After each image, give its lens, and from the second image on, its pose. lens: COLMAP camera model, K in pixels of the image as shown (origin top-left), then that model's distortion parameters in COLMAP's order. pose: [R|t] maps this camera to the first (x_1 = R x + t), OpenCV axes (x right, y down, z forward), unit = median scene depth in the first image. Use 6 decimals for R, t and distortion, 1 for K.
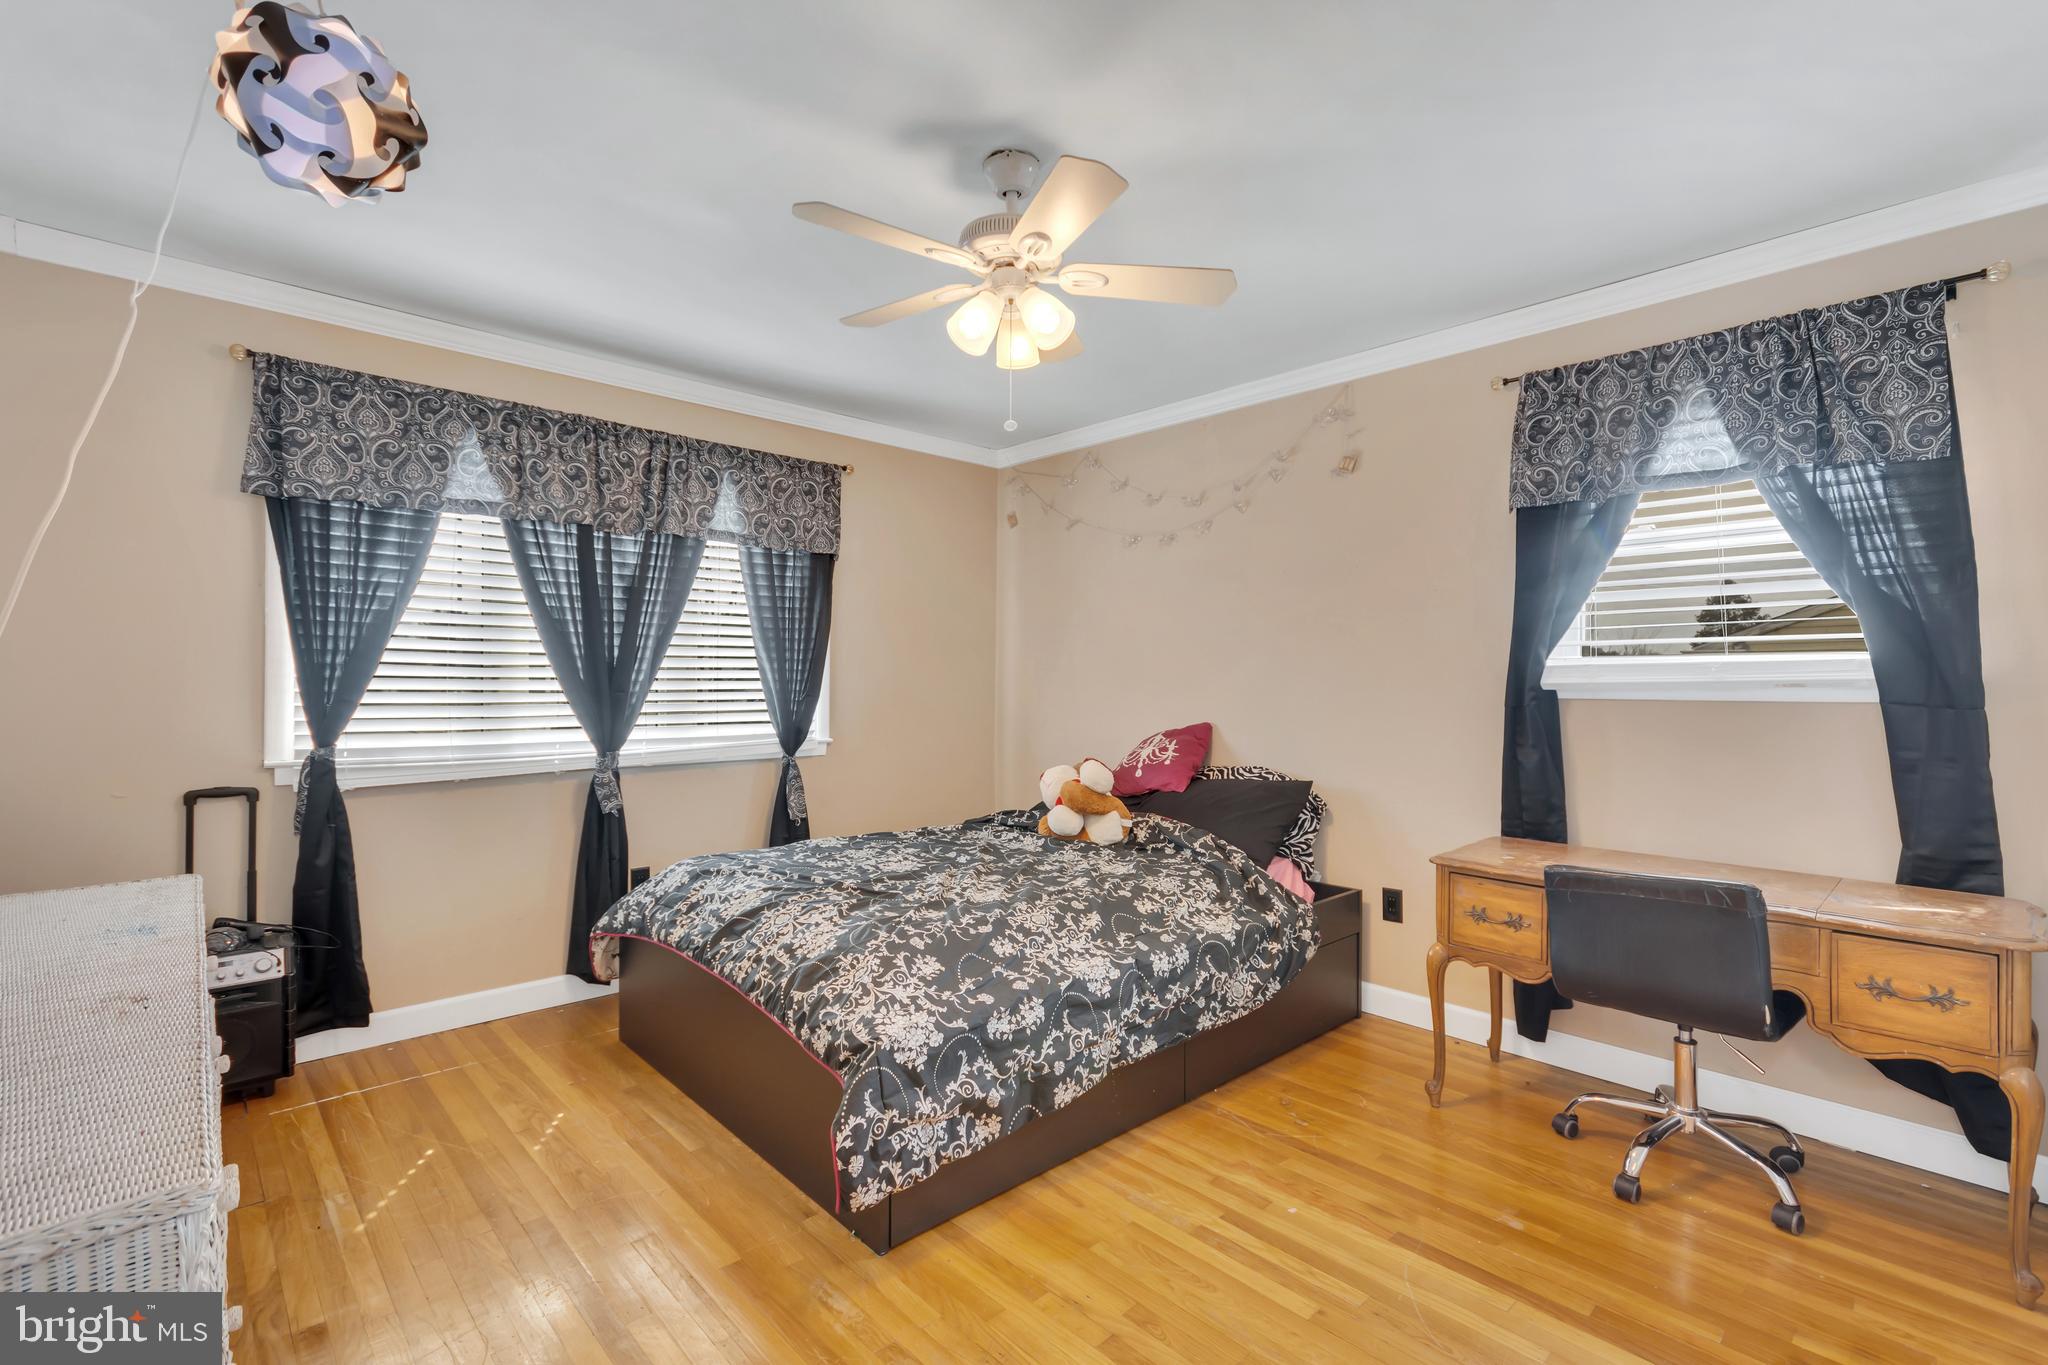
lens RADIAL K [[908.3, 0, 1022.3], [0, 908.3, 677.8], [0, 0, 1]] dist [0.000301, -0.000231]
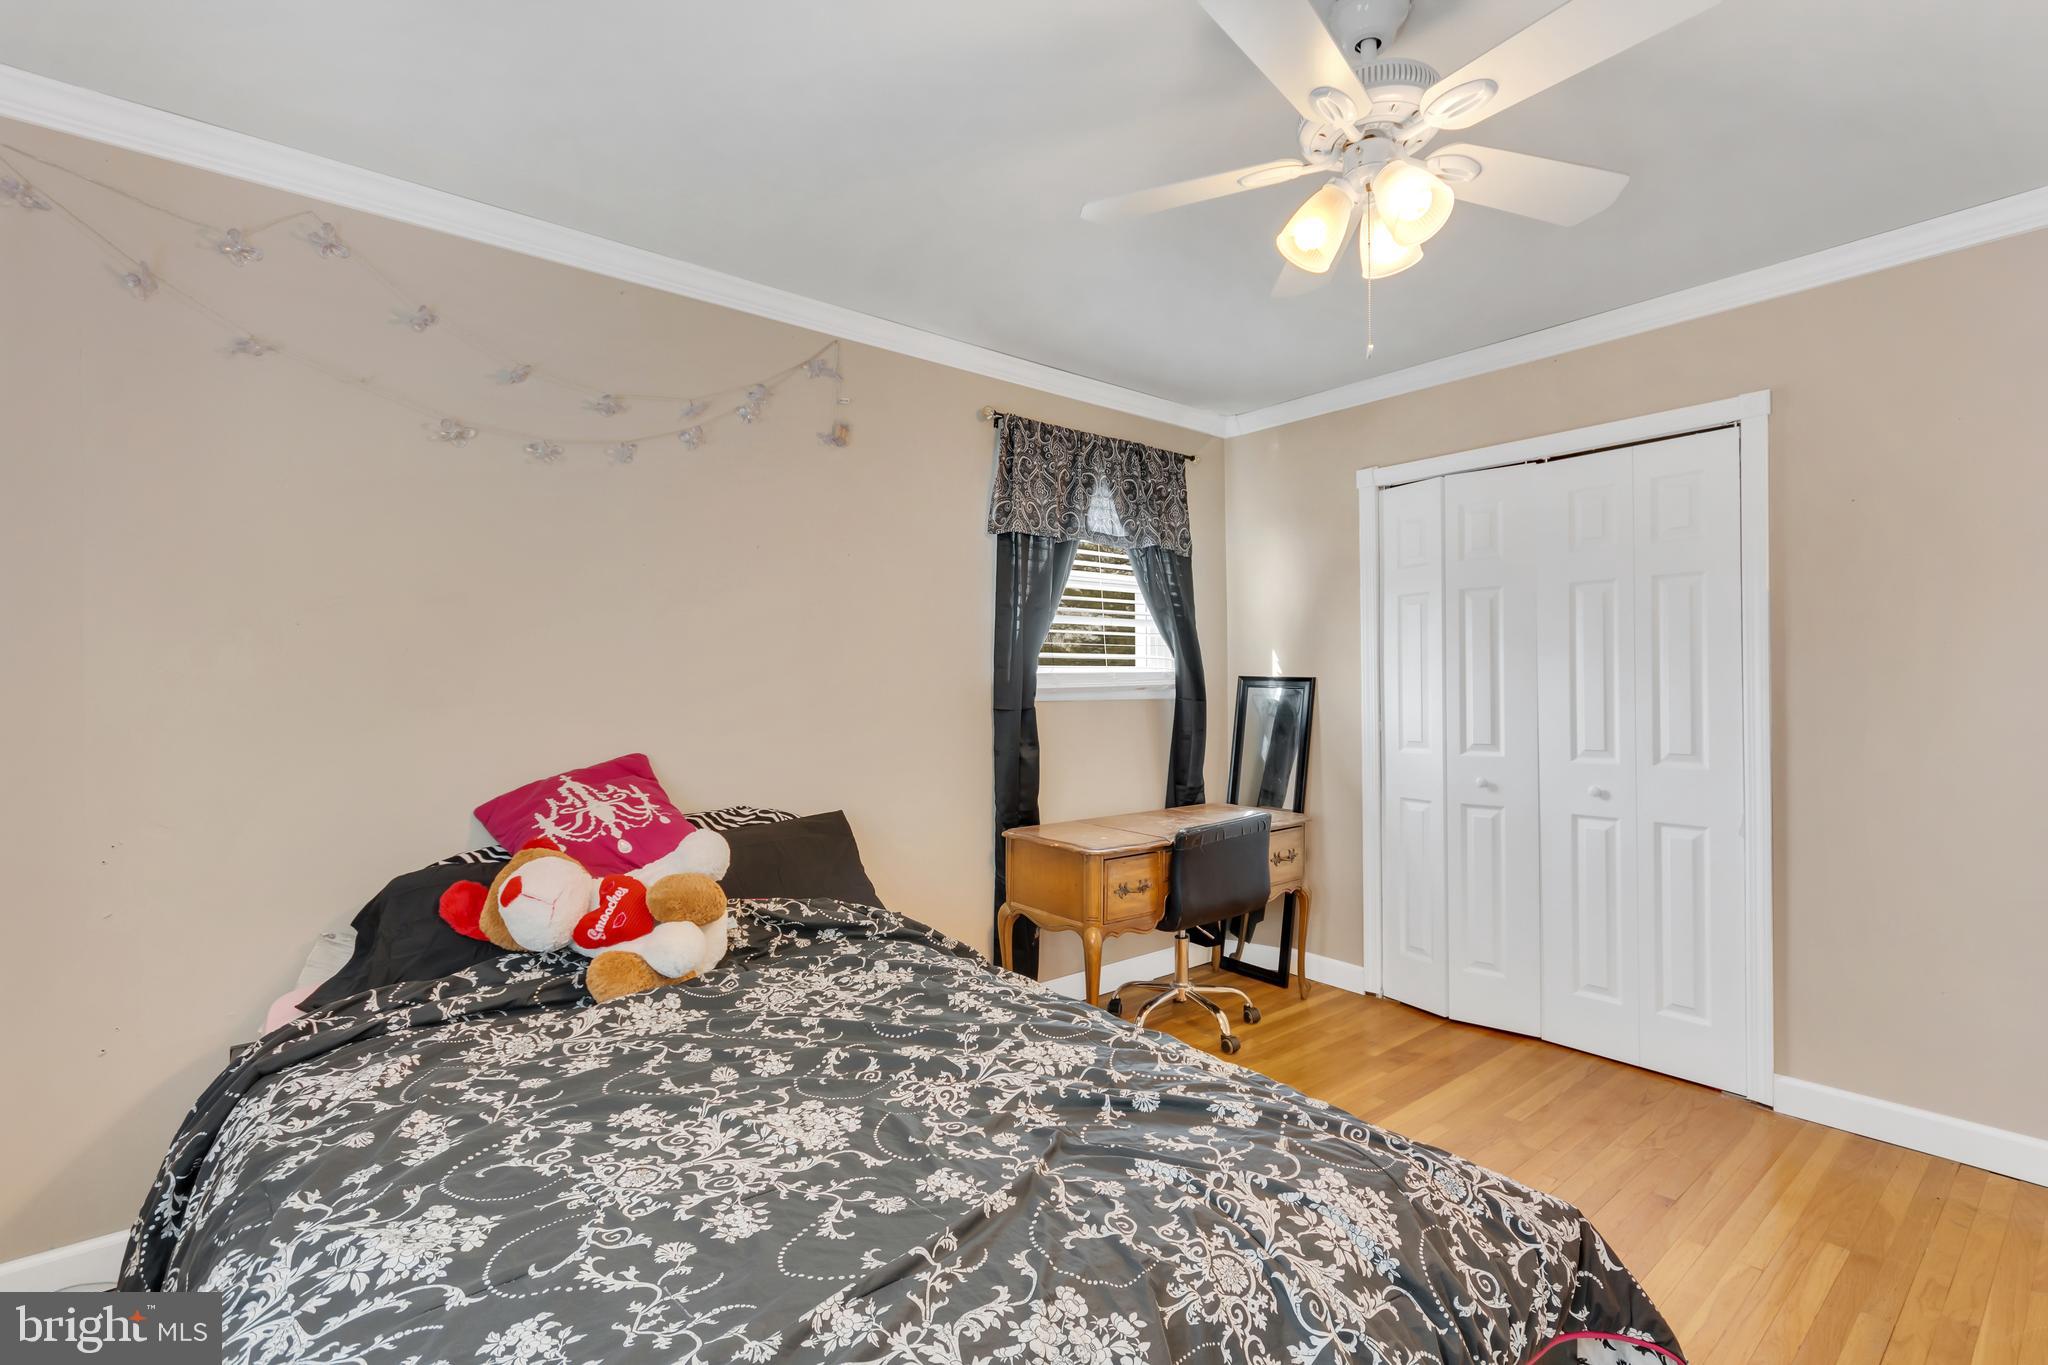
lens RADIAL K [[908.3, 0, 1022.1], [0, 908.3, 684.7], [0, 0, 1]] dist [0.000301, -0.000231]
pose [[0.077777, -0.005348, 0.996956, -0.622787], [-0.000370, 0.999985, 0.005393, -0.005762], [-0.996971, -0.000788, 0.077774, 0.983089]]
